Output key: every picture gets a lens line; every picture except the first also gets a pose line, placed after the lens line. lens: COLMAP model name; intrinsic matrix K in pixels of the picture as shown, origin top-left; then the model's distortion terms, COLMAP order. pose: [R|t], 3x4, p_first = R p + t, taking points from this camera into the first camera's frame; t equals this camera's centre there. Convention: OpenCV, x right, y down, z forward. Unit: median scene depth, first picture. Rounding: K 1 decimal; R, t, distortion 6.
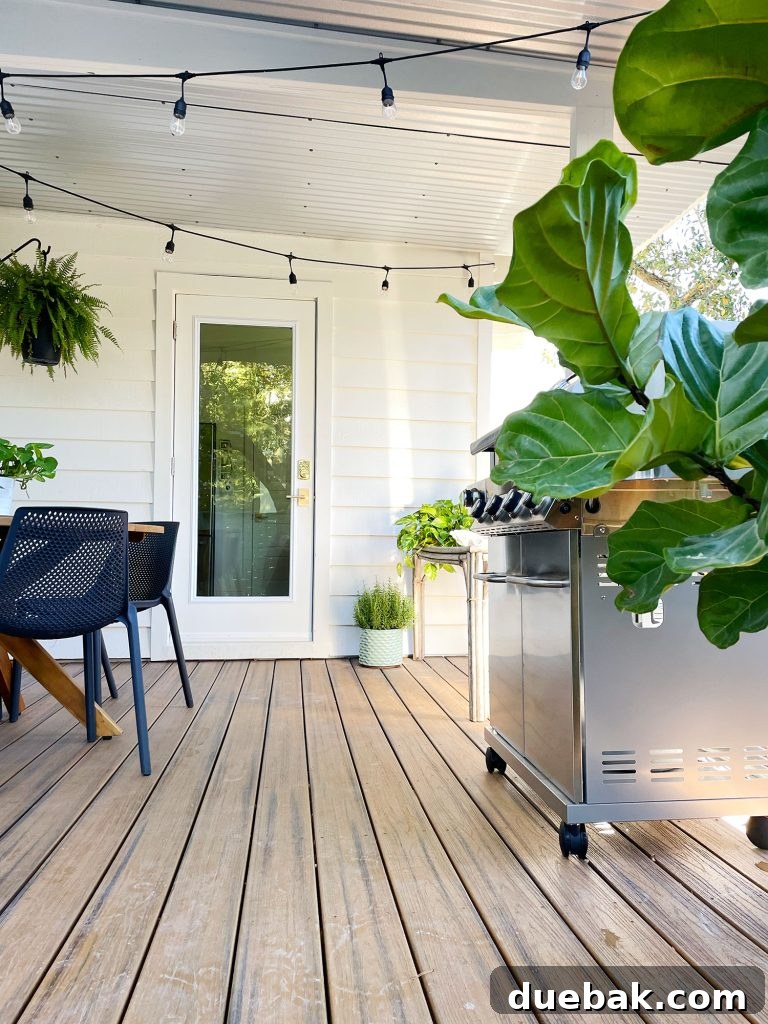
lens RADIAL K [[762.4, 0, 386.6], [0, 762.4, 521.1], [0, 0, 1]] dist [0.110245, -0.149290]
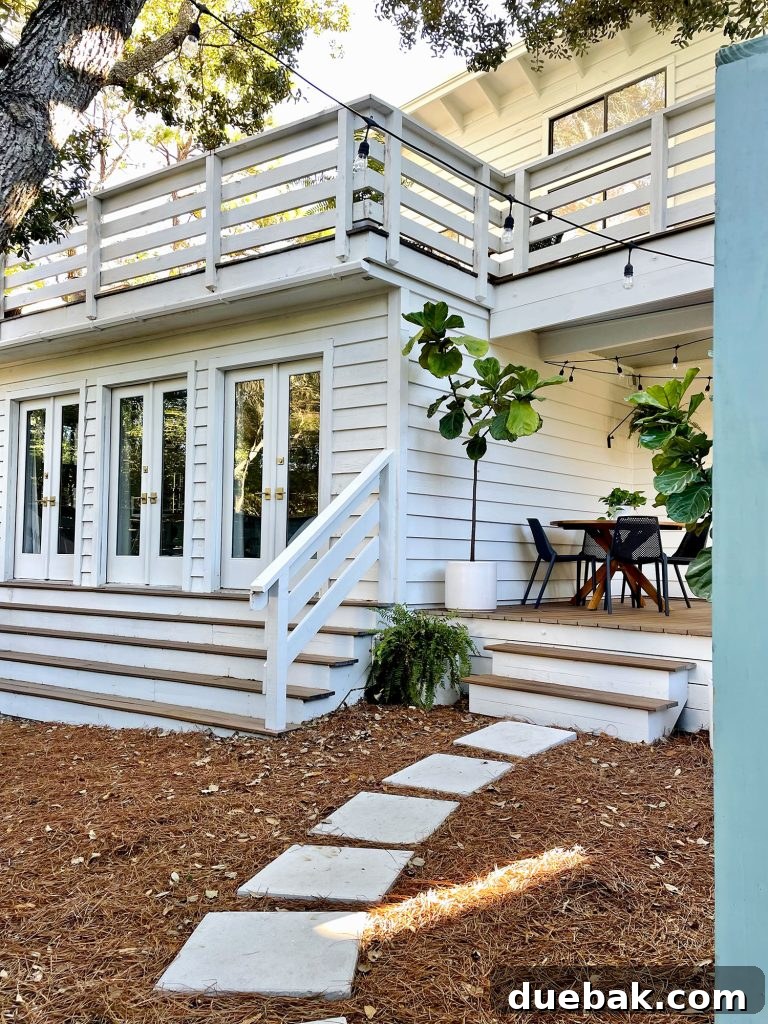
lens RADIAL K [[766.5, 0, 396.4], [0, 766.5, 522.4], [0, 0, 1]] dist [0.079171, -0.090068]
pose [[0.610502, -0.038632, -0.791072, 0.806414], [0.019918, 0.999243, -0.033426, 0.051186], [0.791764, 0.004650, 0.610809, -0.877901]]
